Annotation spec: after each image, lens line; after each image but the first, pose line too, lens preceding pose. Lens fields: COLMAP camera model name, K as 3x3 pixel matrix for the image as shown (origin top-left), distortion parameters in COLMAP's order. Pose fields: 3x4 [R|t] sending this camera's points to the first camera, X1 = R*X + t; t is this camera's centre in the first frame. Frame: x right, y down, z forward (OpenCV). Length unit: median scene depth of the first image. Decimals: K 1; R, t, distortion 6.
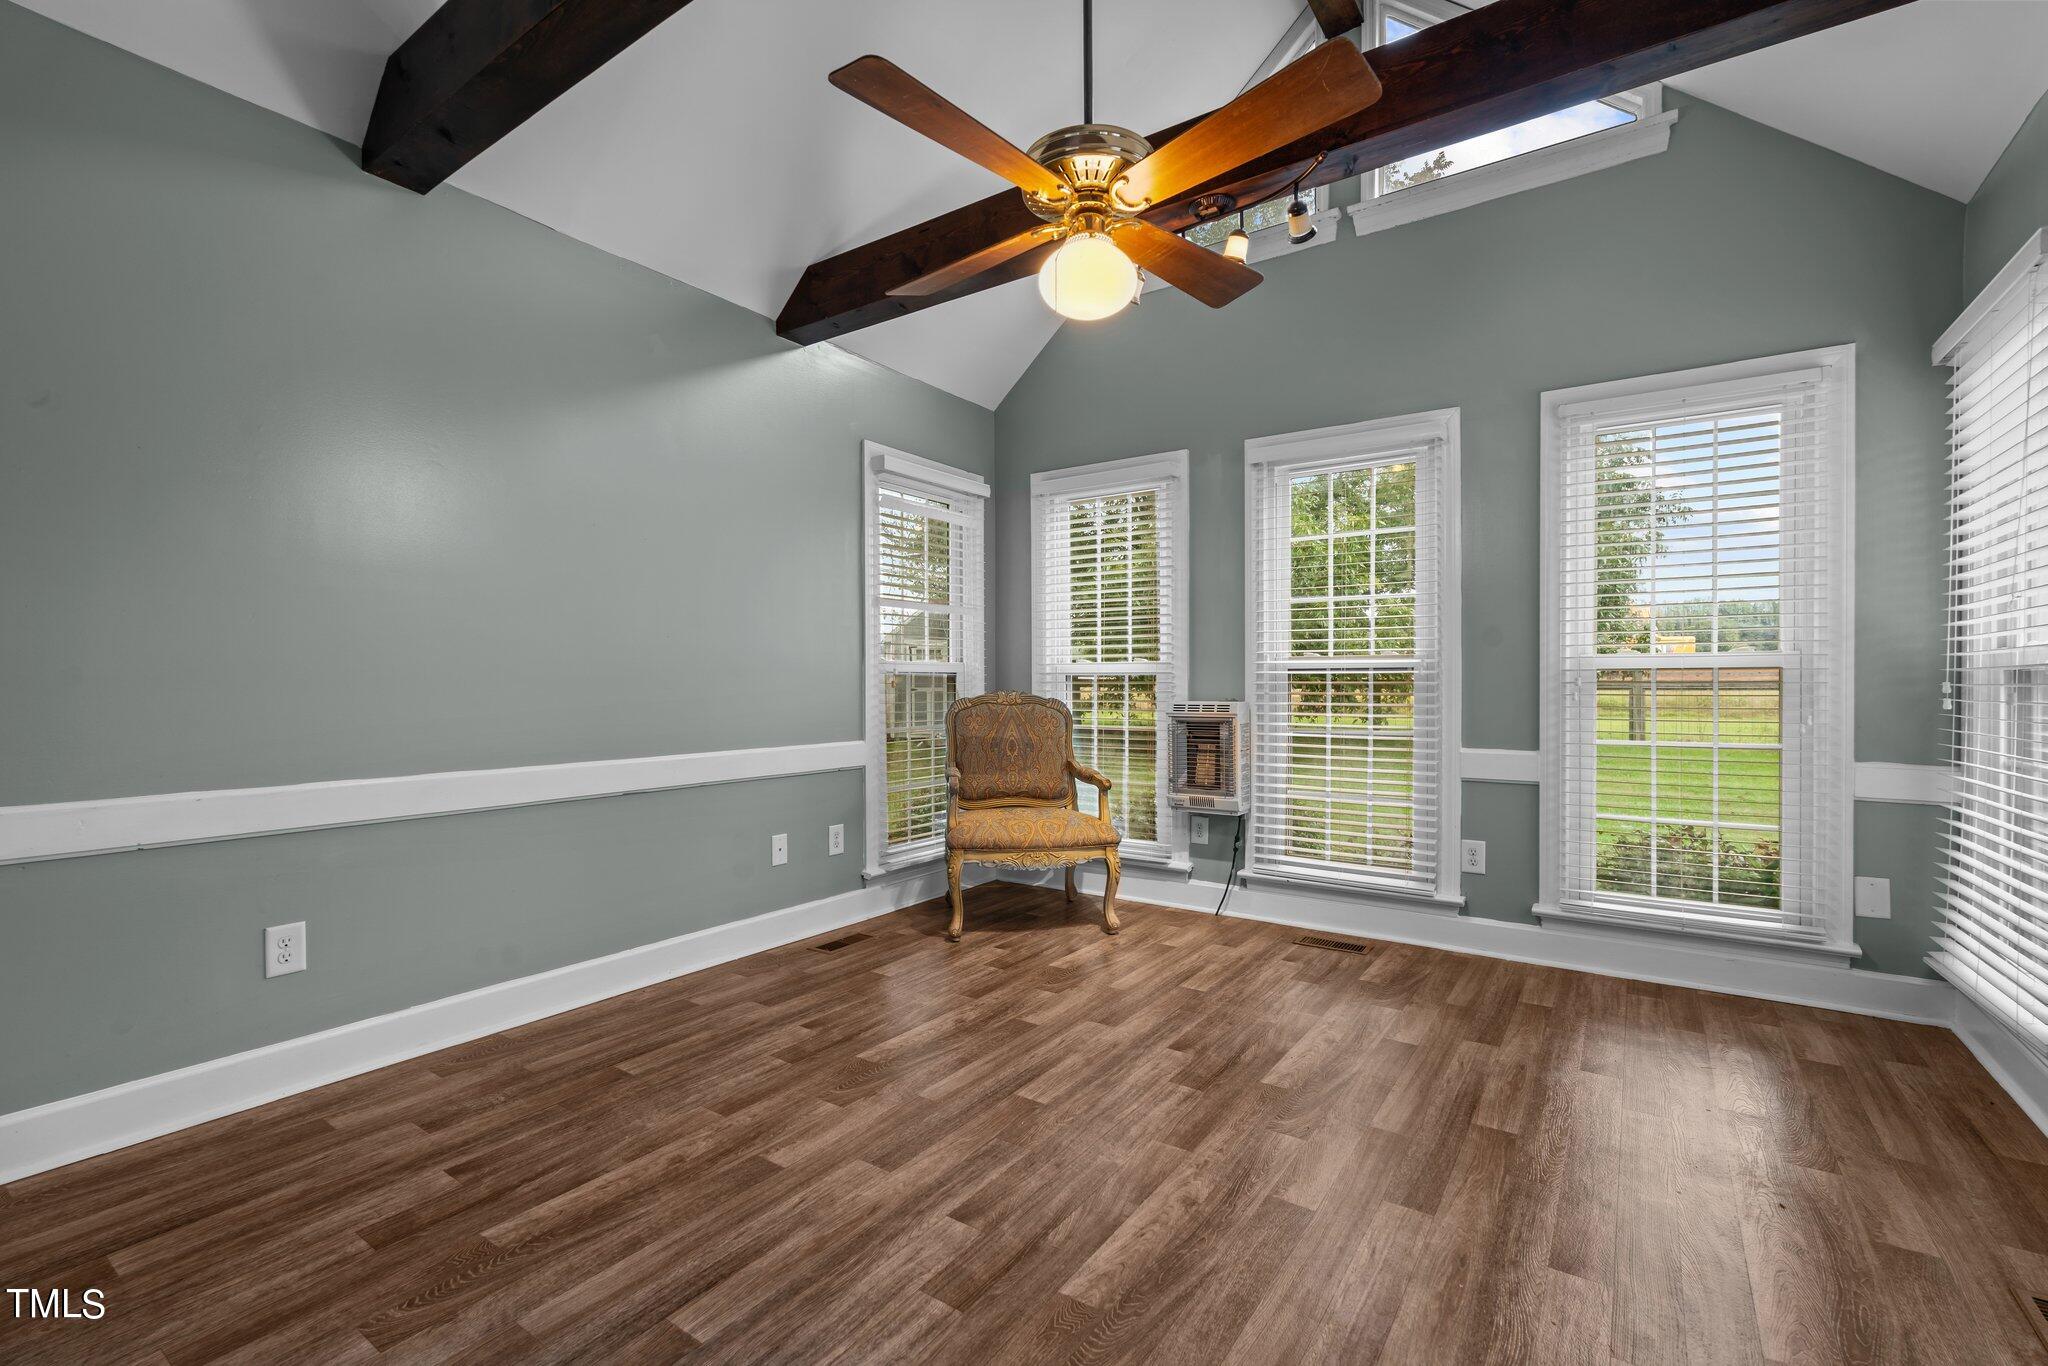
lens RADIAL K [[898.2, 0, 1023.5], [0, 898.2, 685.2], [0, 0, 1]] dist [-0.006981, 0.000770]
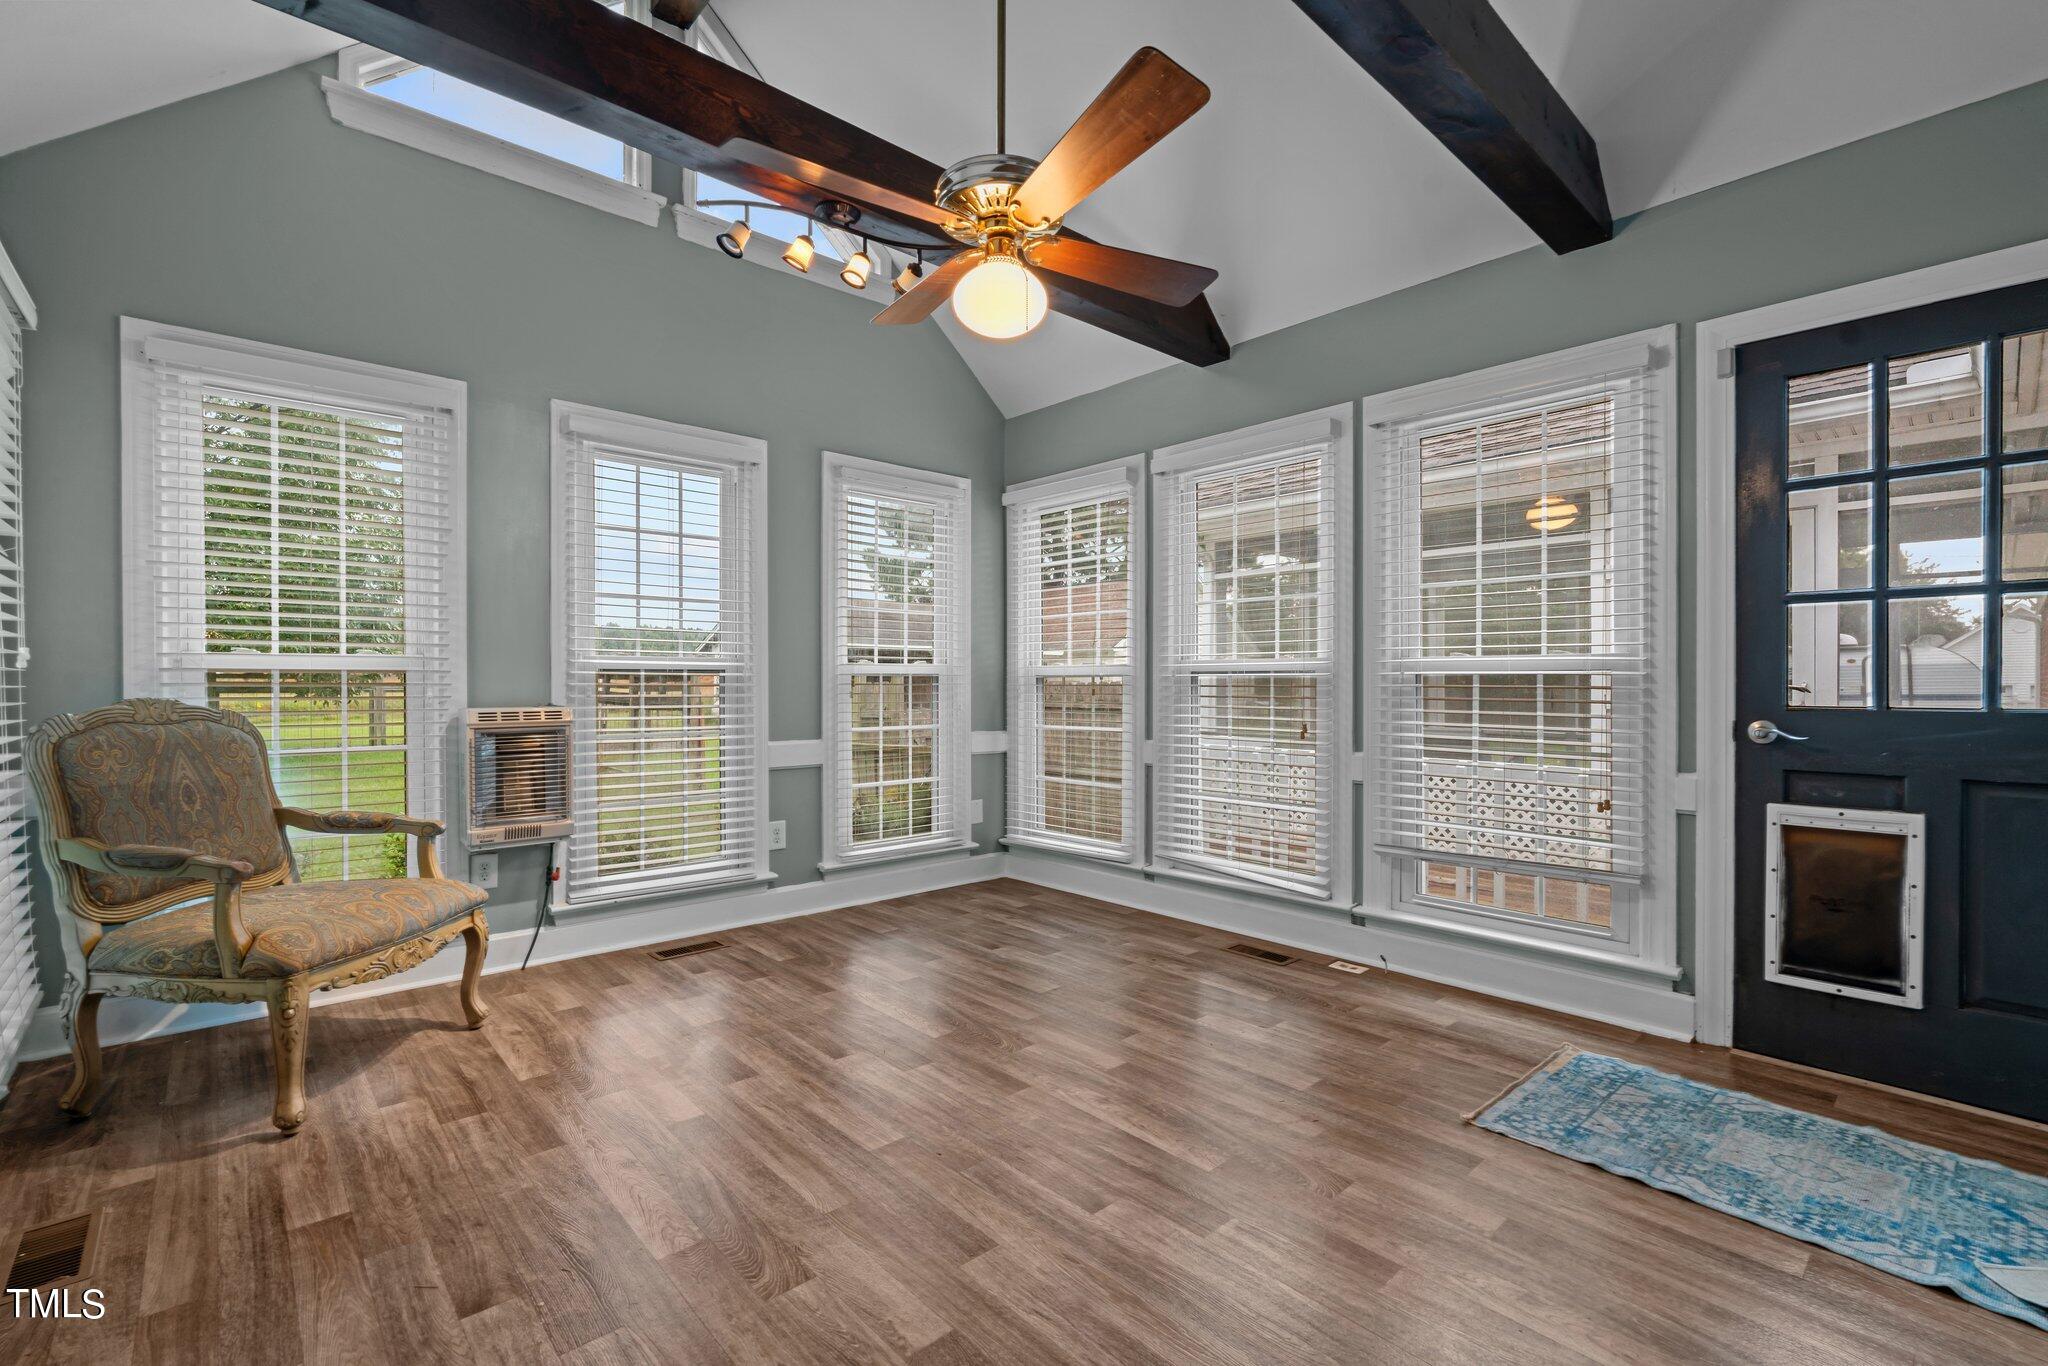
lens RADIAL K [[896.4, 0, 1024.0], [0, 896.4, 683.0], [0, 0, 1]] dist [-0.007121, 0.000688]
pose [[0.225835, 0.000590, 0.974165, -0.544519], [0.002993, 0.999995, -0.001299, -0.001864], [-0.974161, 0.003209, 0.225832, 0.426595]]
